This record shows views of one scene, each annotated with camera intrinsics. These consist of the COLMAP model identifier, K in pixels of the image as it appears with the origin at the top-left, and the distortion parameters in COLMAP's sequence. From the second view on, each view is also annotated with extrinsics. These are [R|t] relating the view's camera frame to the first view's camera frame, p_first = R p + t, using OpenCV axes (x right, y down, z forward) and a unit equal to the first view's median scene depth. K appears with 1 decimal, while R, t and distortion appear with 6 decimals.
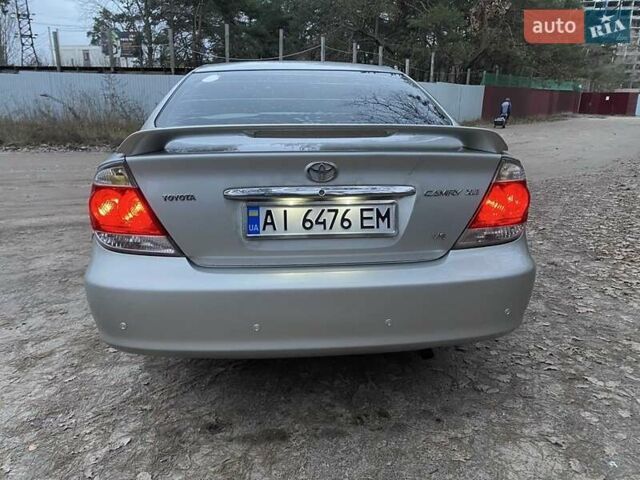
lens RADIAL K [[502.4, 0, 321.5], [0, 502.4, 235.3], [0, 0, 1]] dist [0.023197, -0.006670]
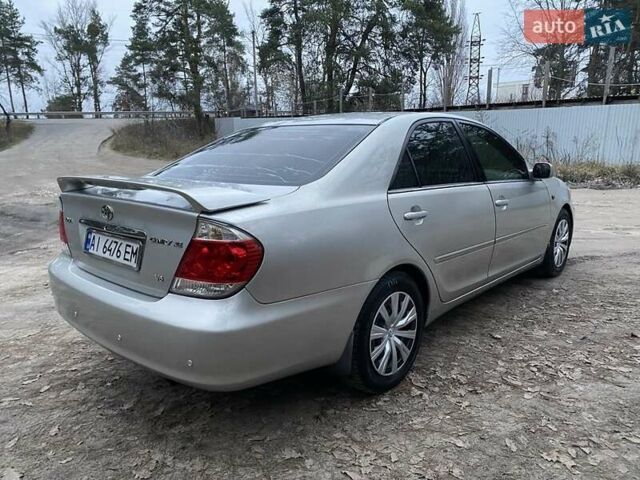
lens RADIAL K [[502.4, 0, 317.2], [0, 502.4, 245.6], [0, 0, 1]] dist [0.023197, -0.006670]
pose [[0.667154, 0.146479, -0.730376, 1.204661], [-0.174185, 0.983970, 0.038230, -0.164628], [0.724268, 0.101715, 0.681975, 0.430928]]
